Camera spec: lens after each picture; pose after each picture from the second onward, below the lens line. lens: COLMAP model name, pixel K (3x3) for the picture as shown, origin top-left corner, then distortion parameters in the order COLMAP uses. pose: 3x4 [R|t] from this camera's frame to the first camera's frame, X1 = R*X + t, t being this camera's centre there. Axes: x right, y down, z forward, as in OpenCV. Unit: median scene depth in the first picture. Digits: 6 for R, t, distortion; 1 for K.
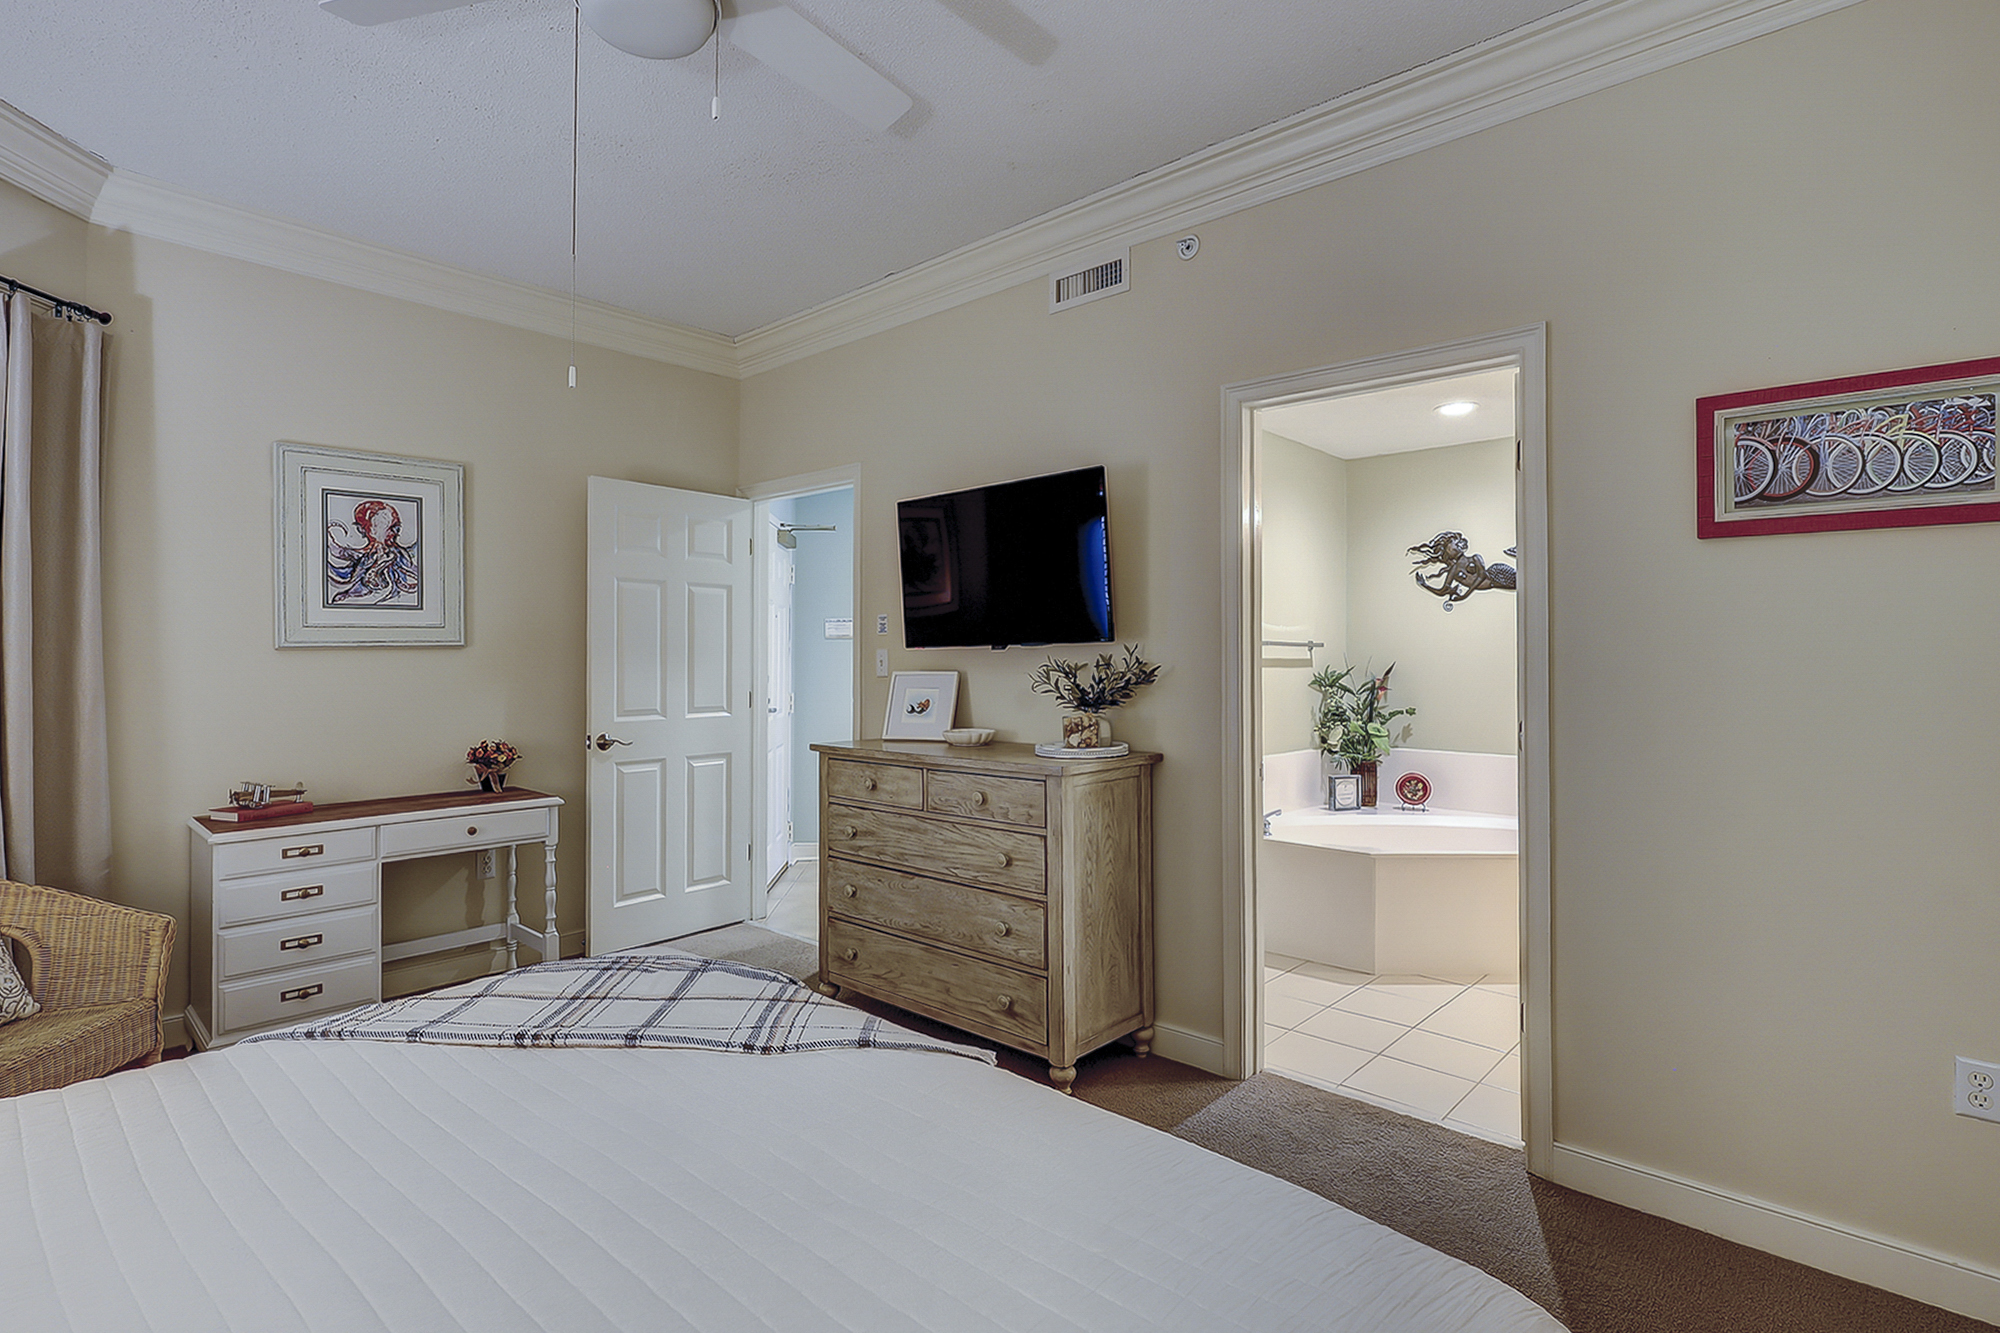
lens RADIAL K [[966.9, 0, 999.8], [0, 966.9, 656.9], [0, 0, 1]] dist [-0.005846, -0.000391]
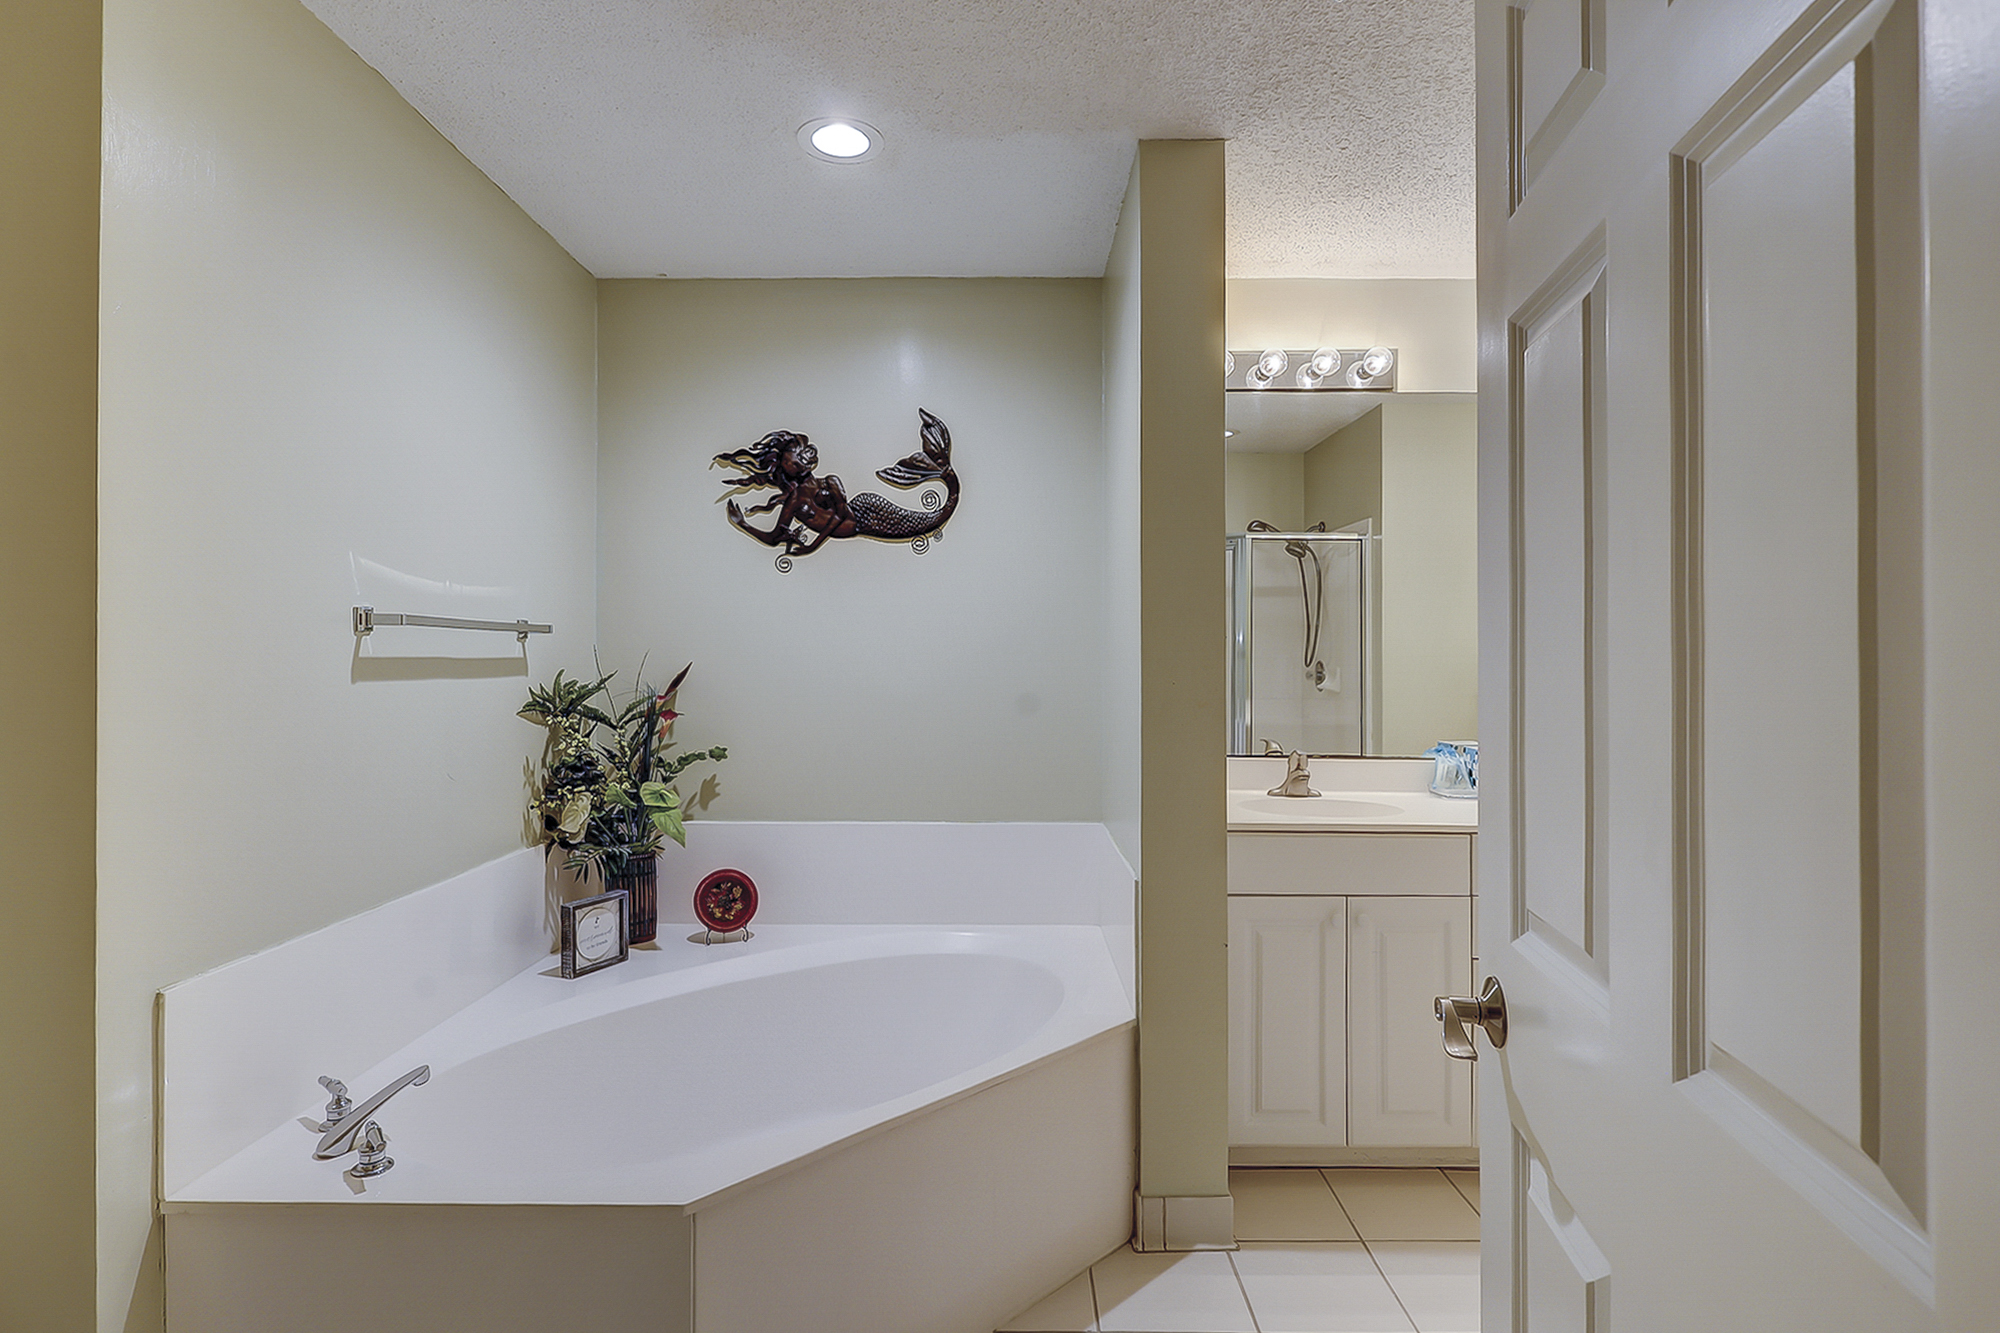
lens RADIAL K [[966.9, 0, 996.8], [0, 966.9, 649.4], [0, 0, 1]] dist [-0.005846, -0.000391]
pose [[0.729277, 0.005360, 0.684198, 0.167215], [-0.006734, 0.999977, -0.000656, -0.003231], [-0.684186, -0.004130, 0.729296, 0.495905]]
